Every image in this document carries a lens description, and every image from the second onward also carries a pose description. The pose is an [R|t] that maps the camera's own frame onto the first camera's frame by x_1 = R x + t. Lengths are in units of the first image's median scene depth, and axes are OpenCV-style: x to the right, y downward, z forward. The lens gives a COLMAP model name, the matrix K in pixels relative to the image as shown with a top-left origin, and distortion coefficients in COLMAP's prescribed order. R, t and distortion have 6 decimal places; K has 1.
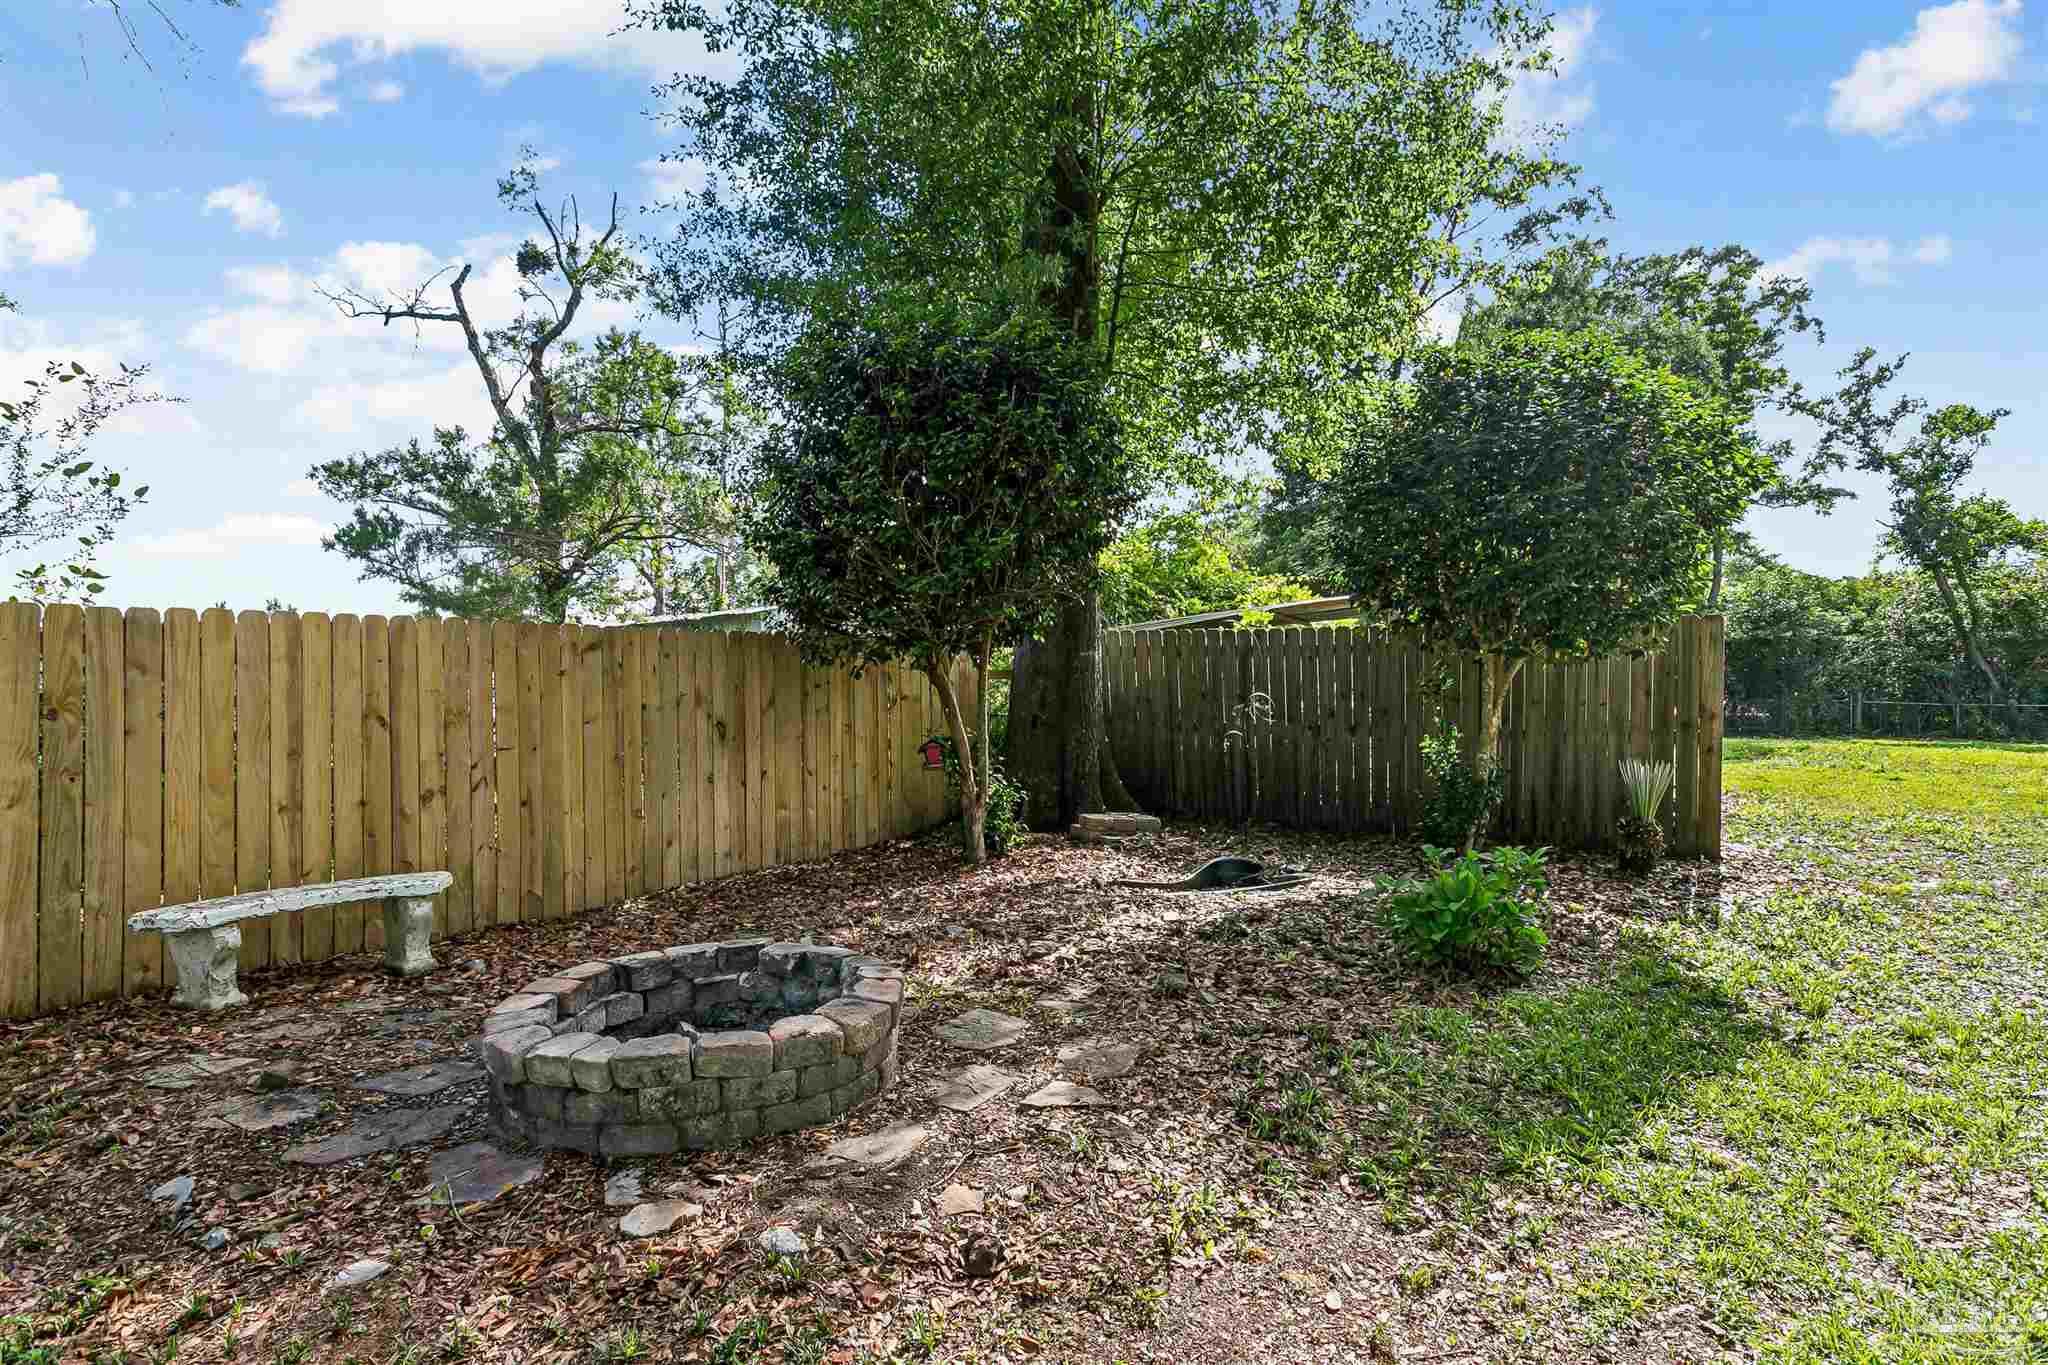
lens RADIAL K [[1055.8, 0, 985.3], [0, 1055.8, 733.4], [0, 0, 1]] dist [0.003356, -0.000312]
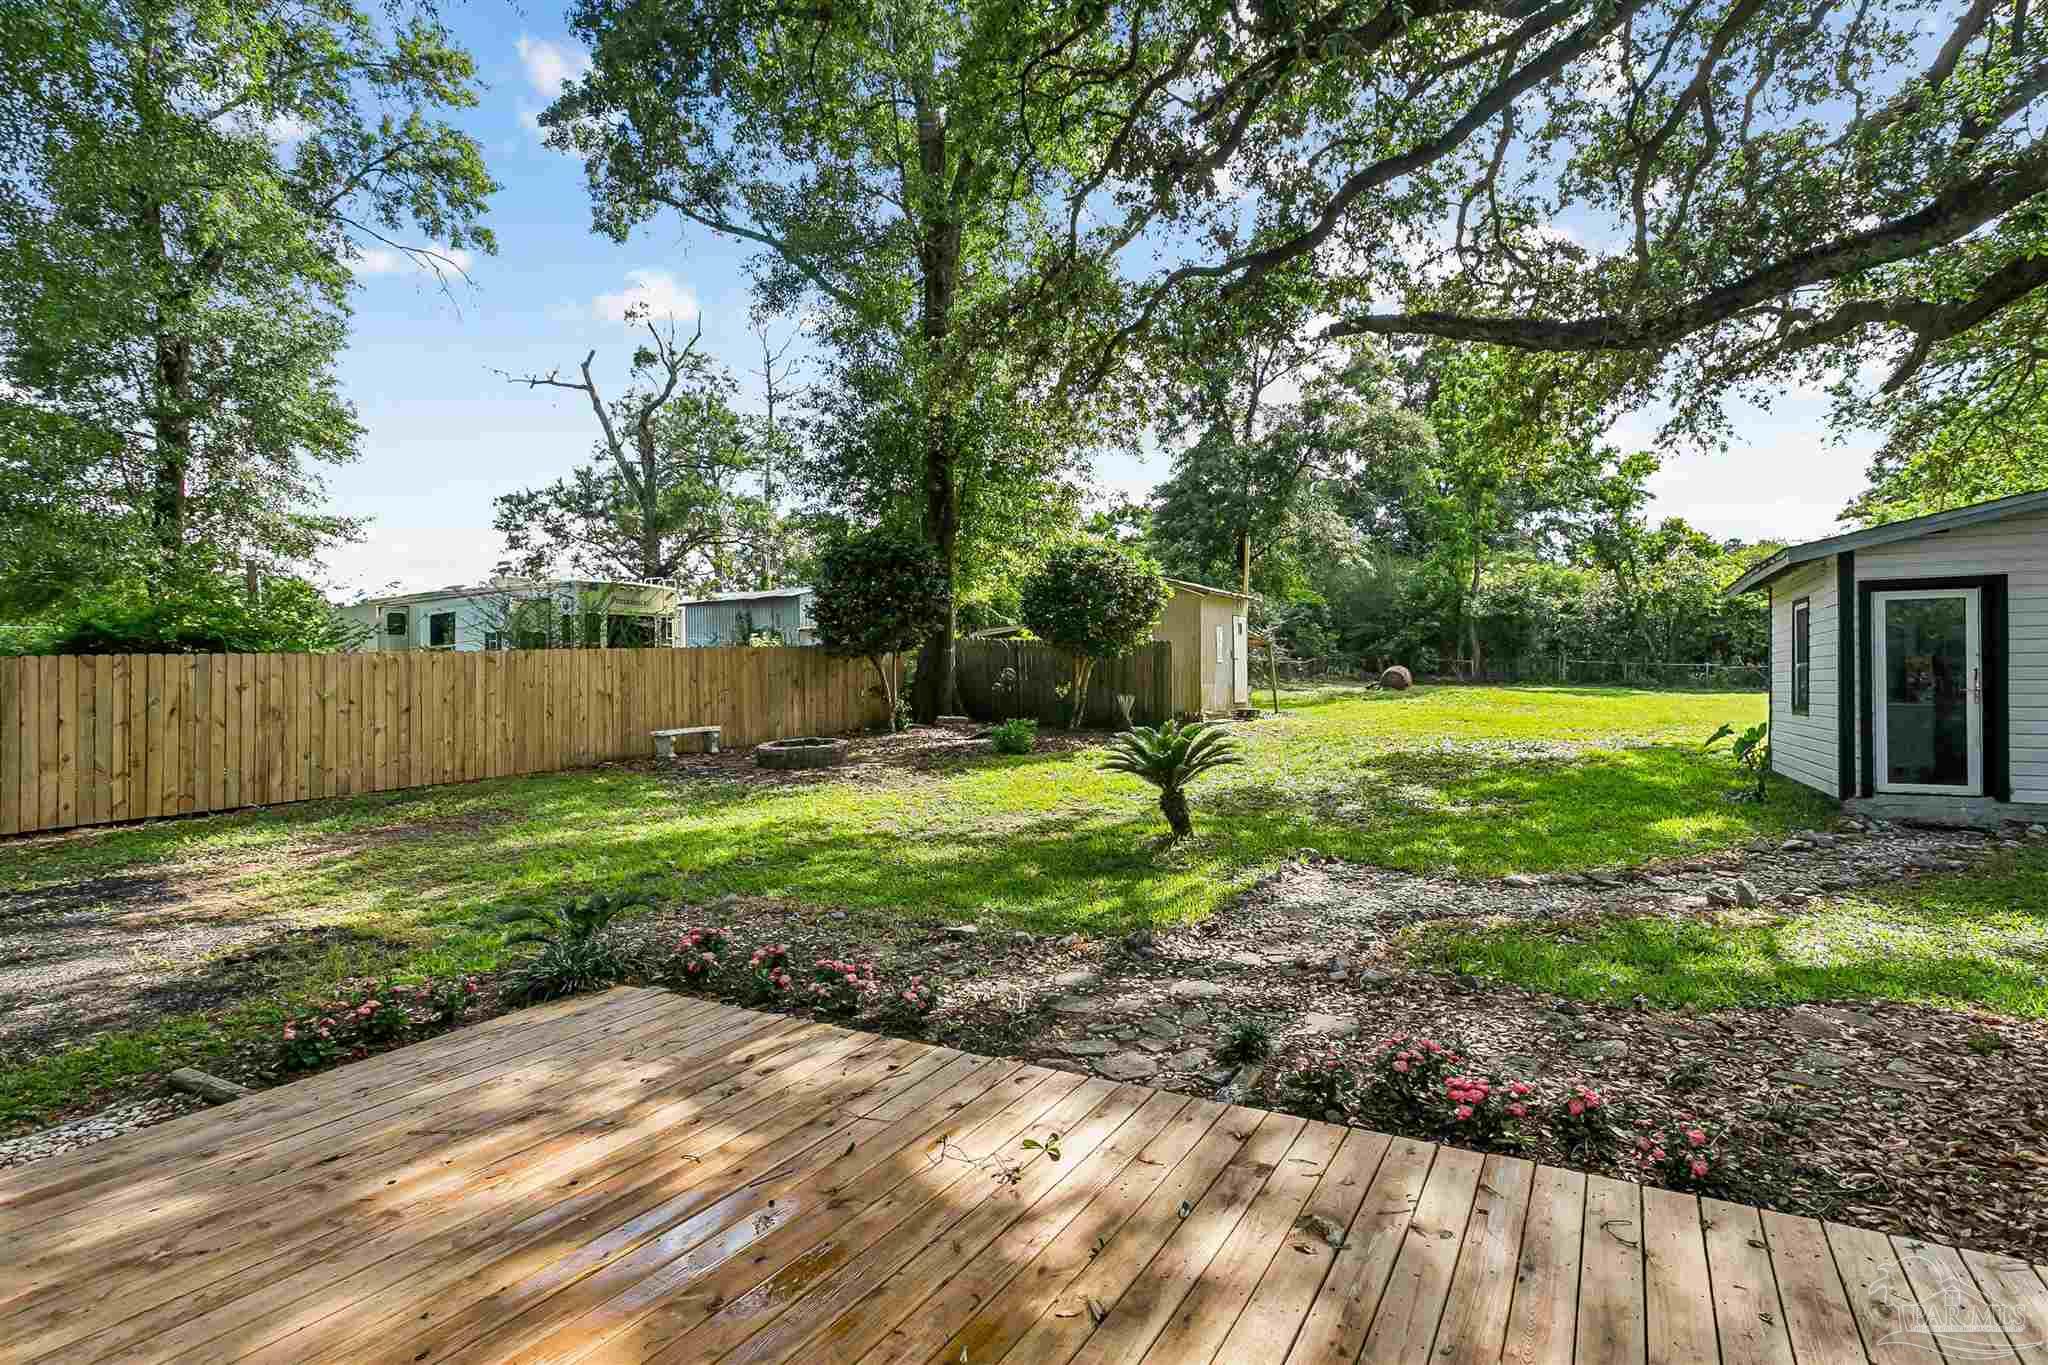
lens RADIAL K [[973.2, 0, 1028.7], [0, 973.2, 675.8], [0, 0, 1]] dist [0.006122, 0.001002]
pose [[0.999529, 0.003143, 0.030543, 0.064896], [-0.003077, 0.999993, -0.002204, -0.004353], [-0.030550, 0.002109, 0.999531, -0.364887]]
